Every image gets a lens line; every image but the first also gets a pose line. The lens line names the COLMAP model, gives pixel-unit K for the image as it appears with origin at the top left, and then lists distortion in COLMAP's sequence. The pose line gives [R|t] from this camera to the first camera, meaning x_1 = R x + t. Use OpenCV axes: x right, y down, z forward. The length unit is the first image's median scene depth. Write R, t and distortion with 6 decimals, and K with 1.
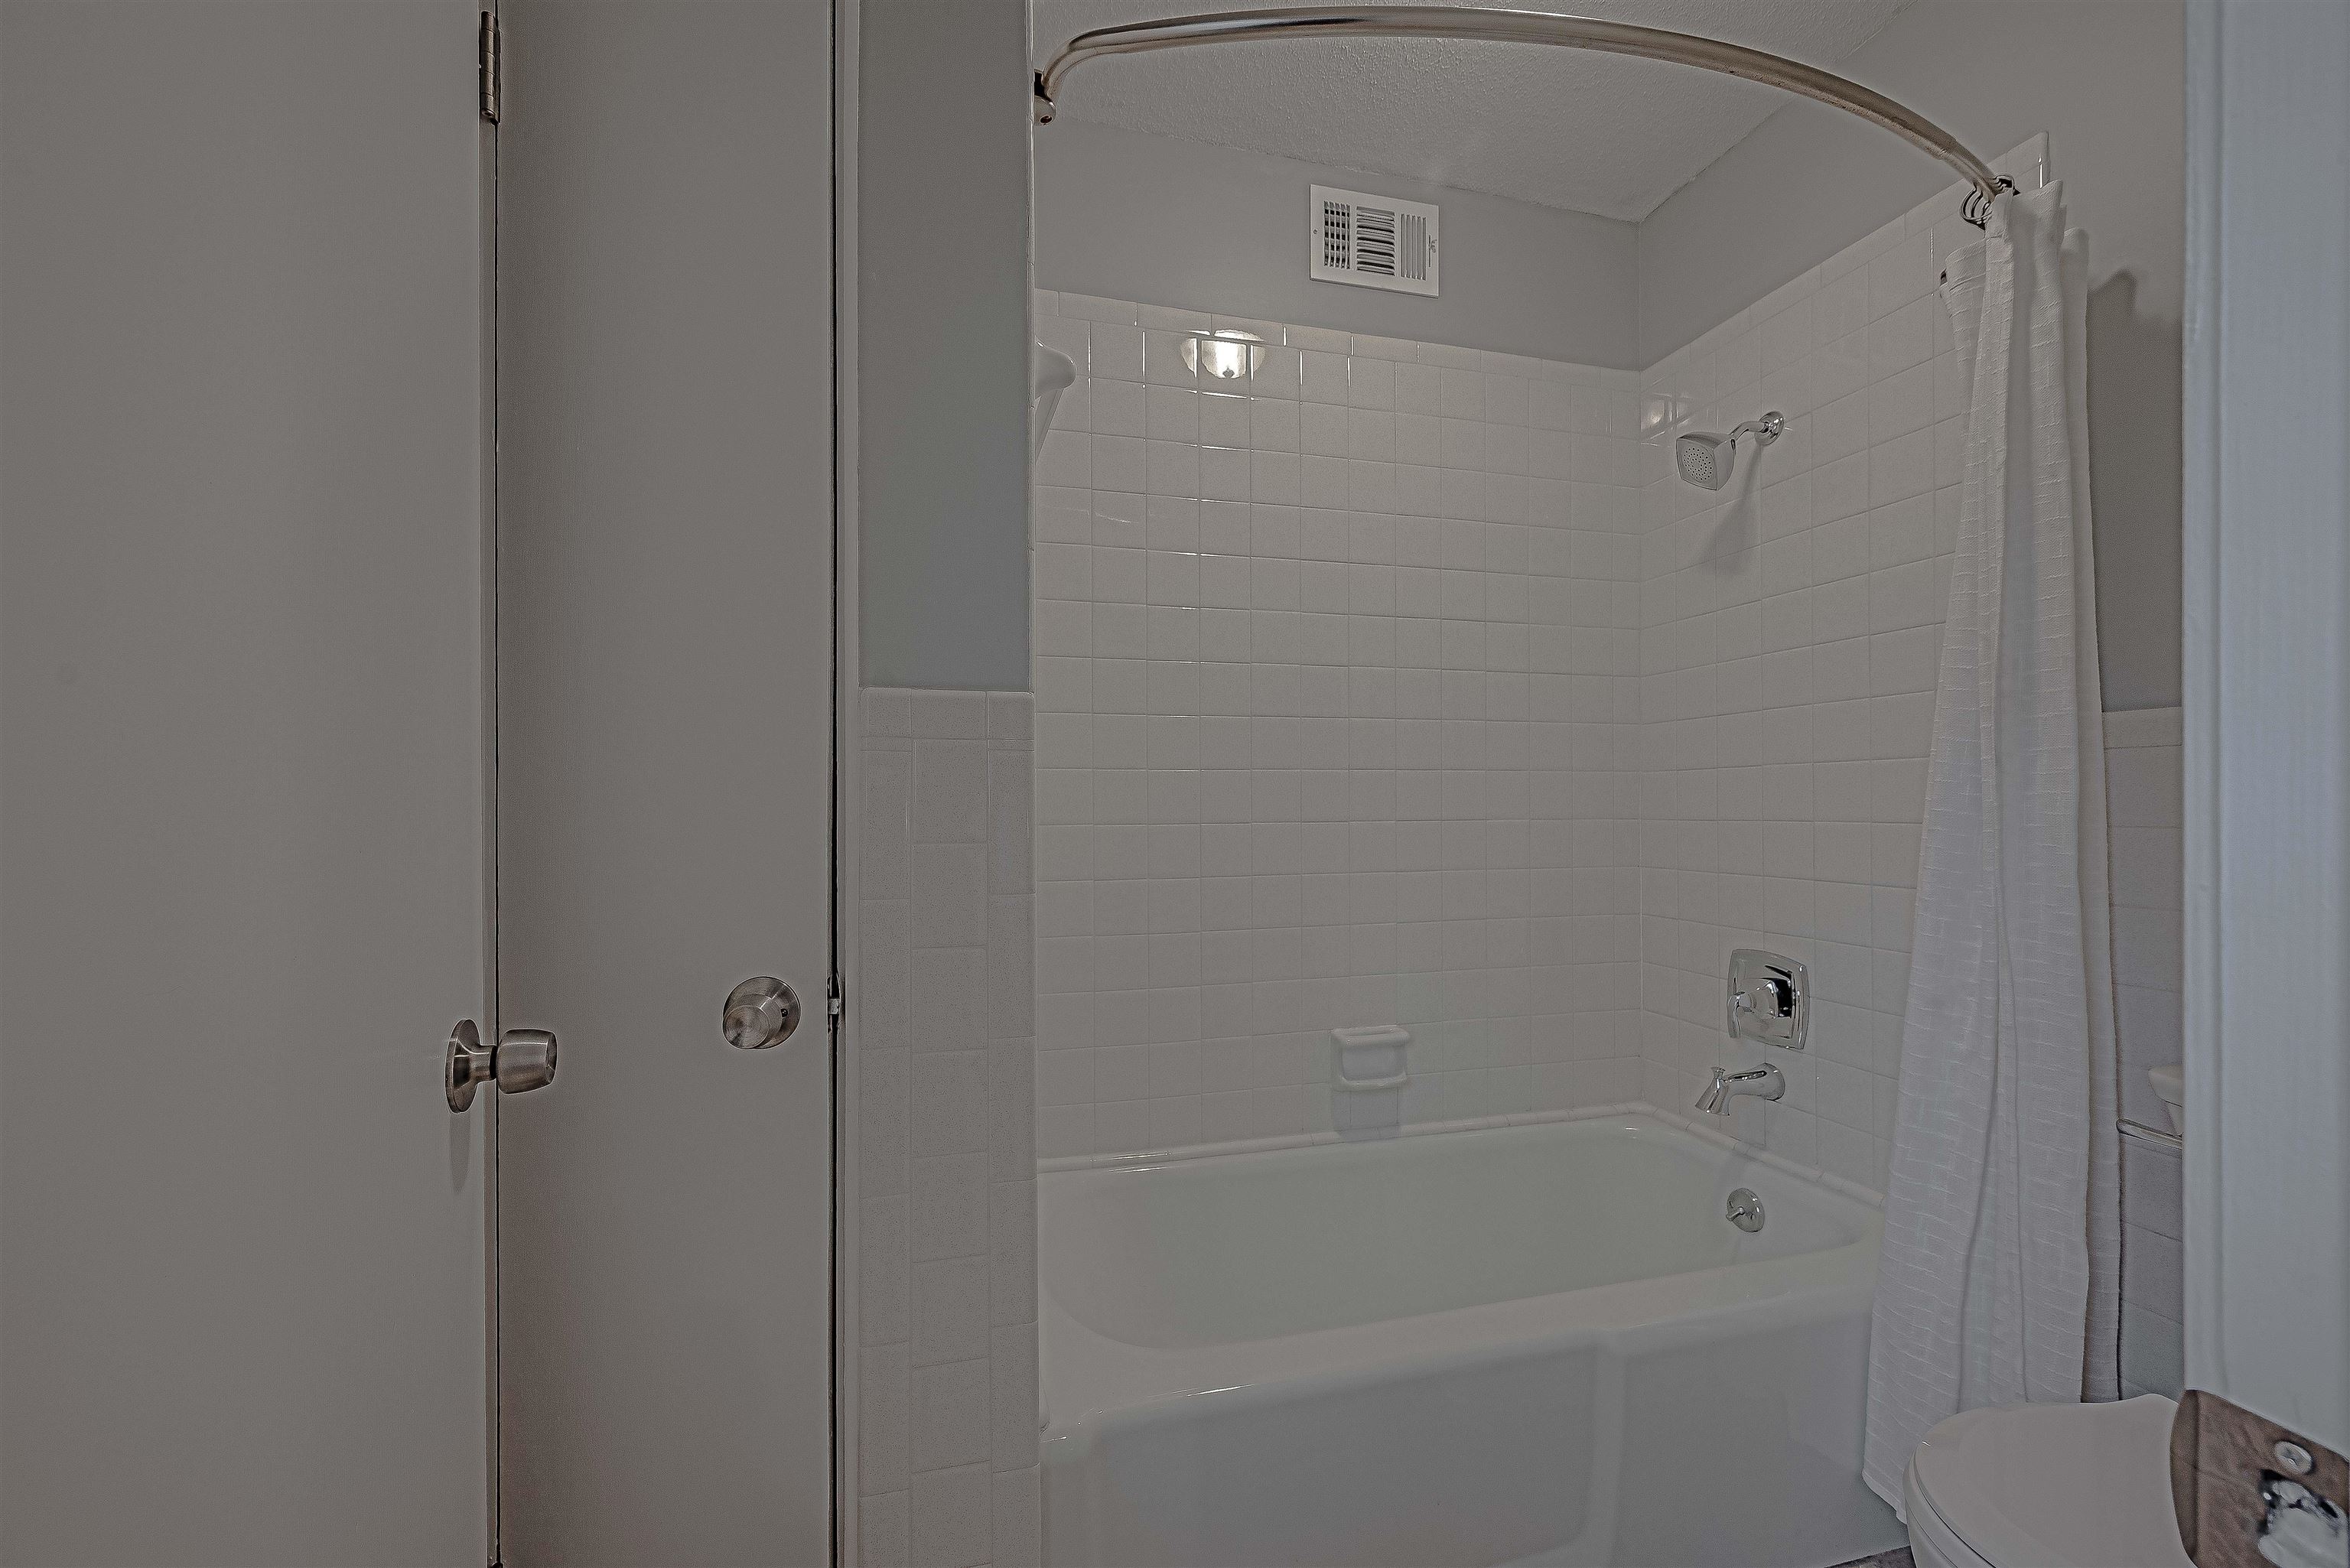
lens RADIAL K [[952.5, 0, 1171.9], [0, 952.5, 788.3], [0, 0, 1]] dist [0.002636, -0.000243]
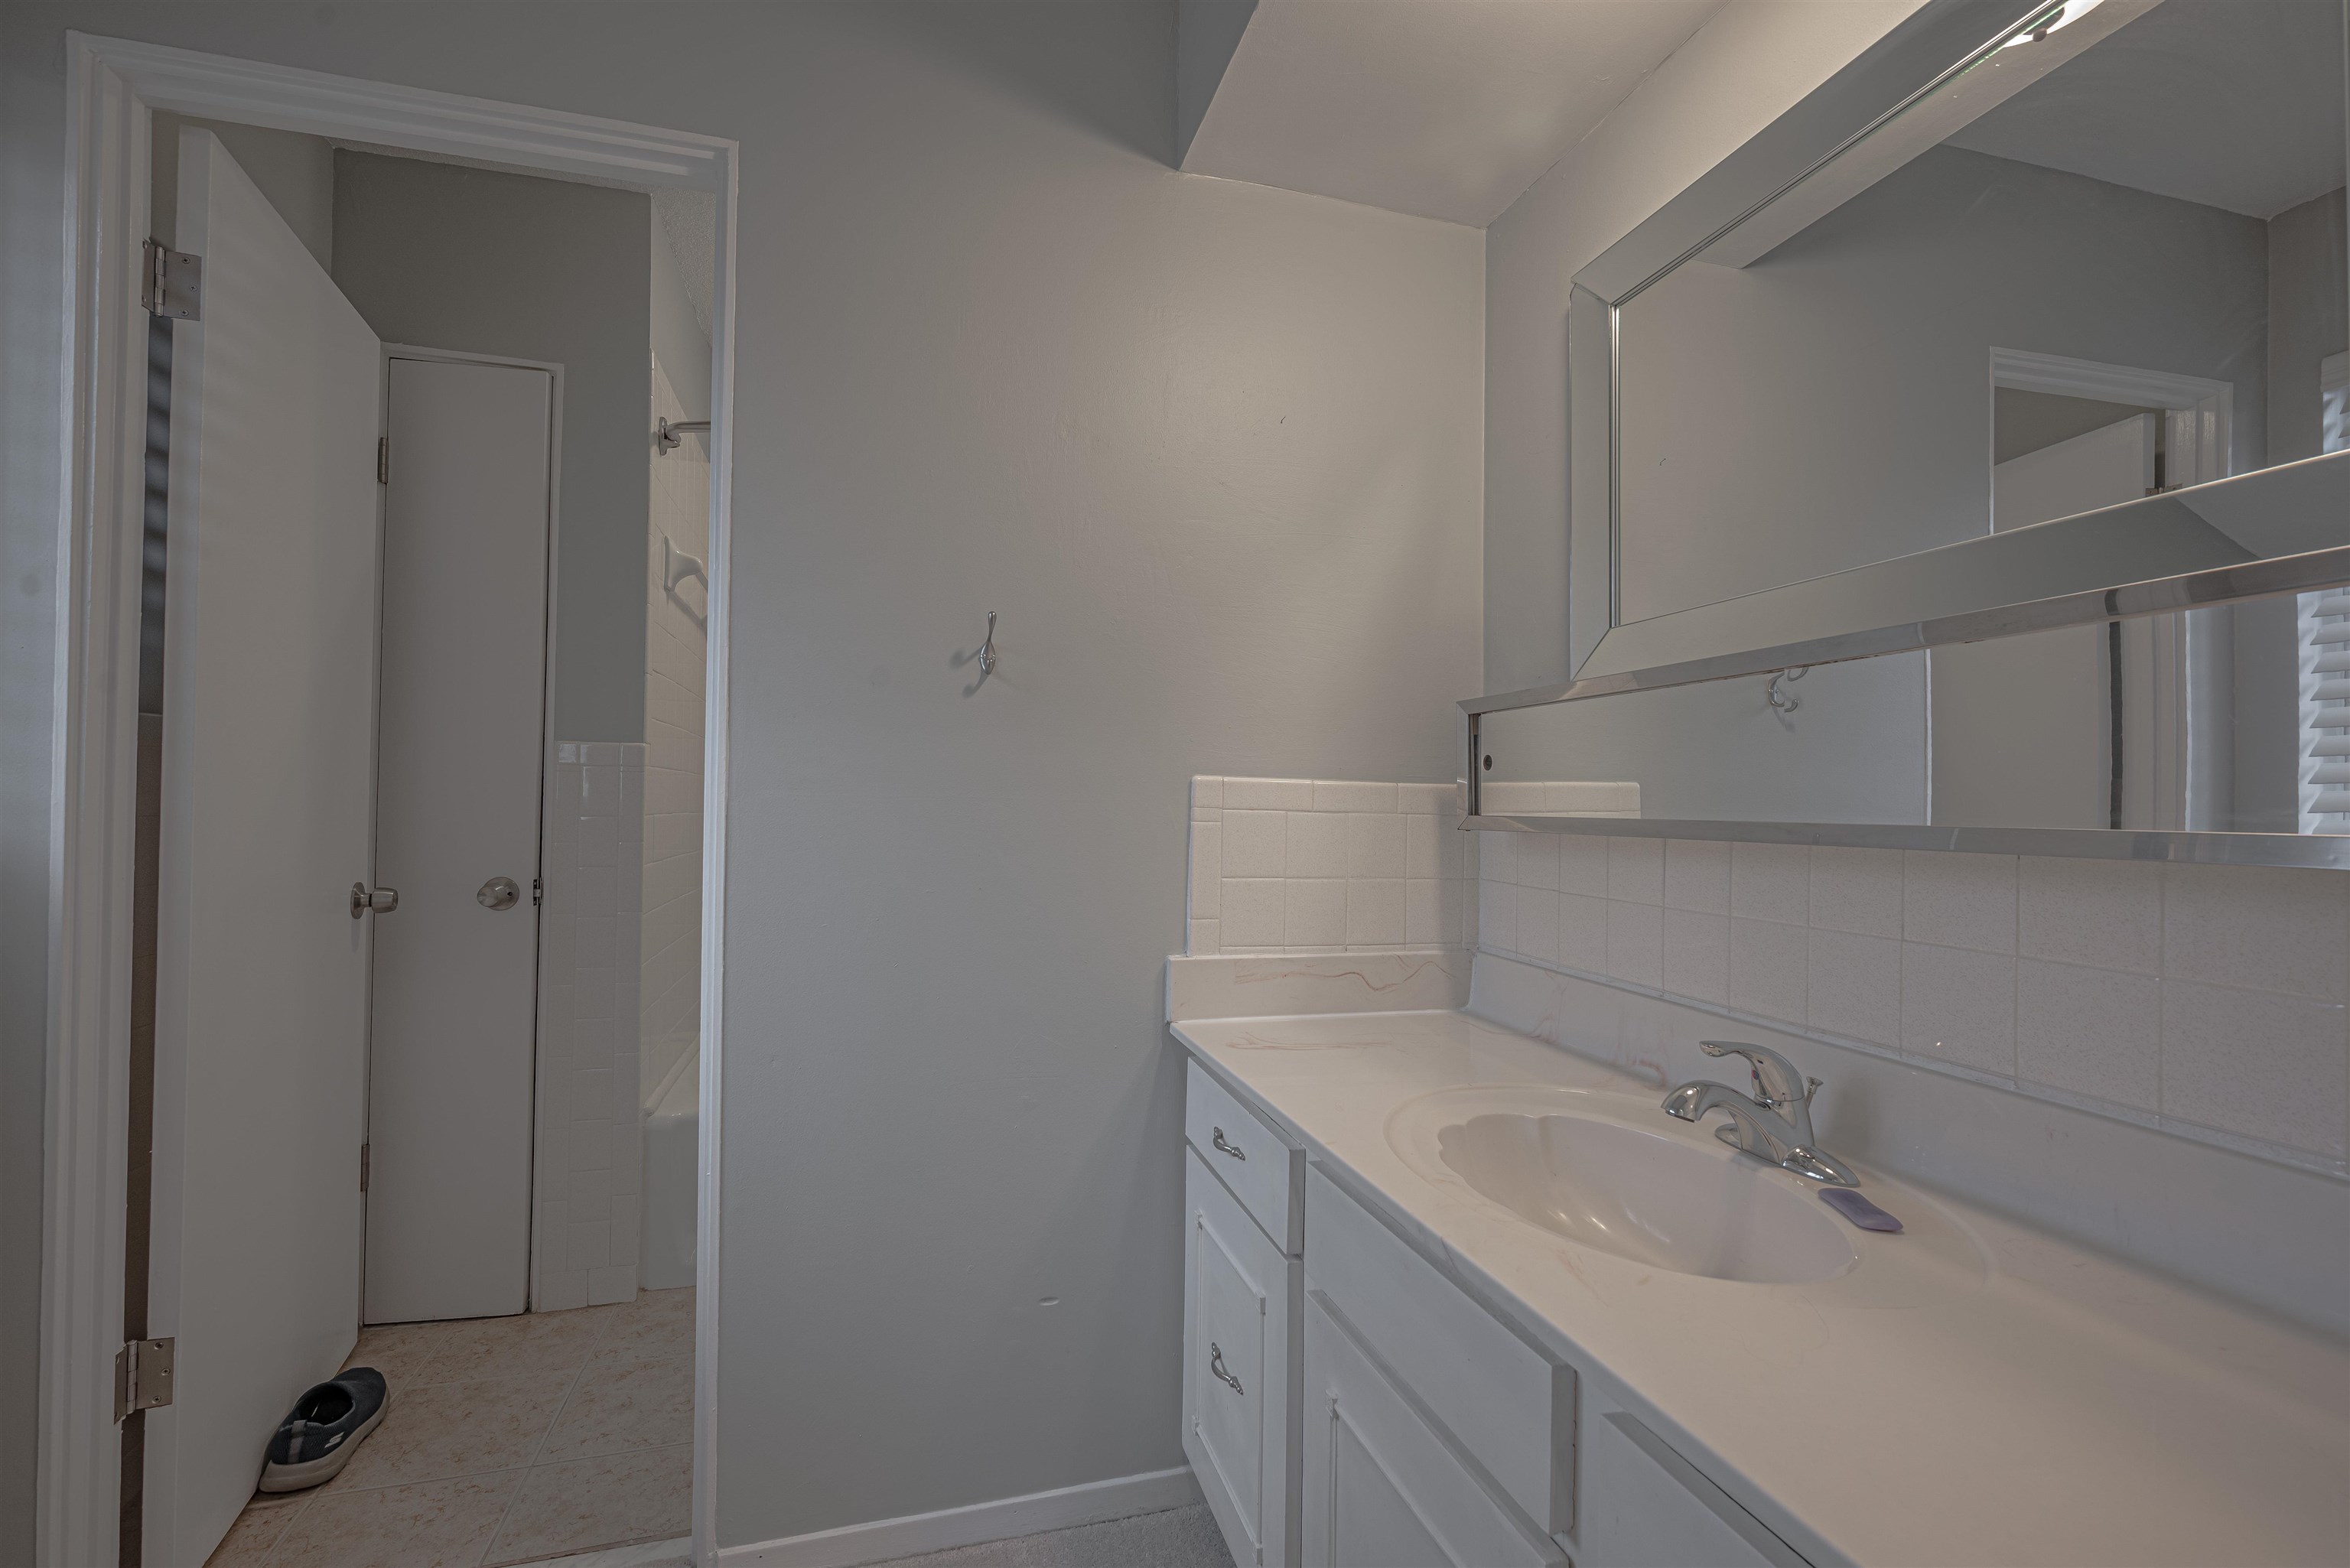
lens RADIAL K [[1071.6, 0, 1175.3], [0, 1071.6, 789.7], [0, 0, 1]] dist [0.000195, 0.001296]
pose [[0.999777, 0.021096, -0.001298, 1.106204], [-0.021105, 0.999748, -0.007641, -0.009385], [0.001136, 0.007667, 0.999970, -1.432549]]
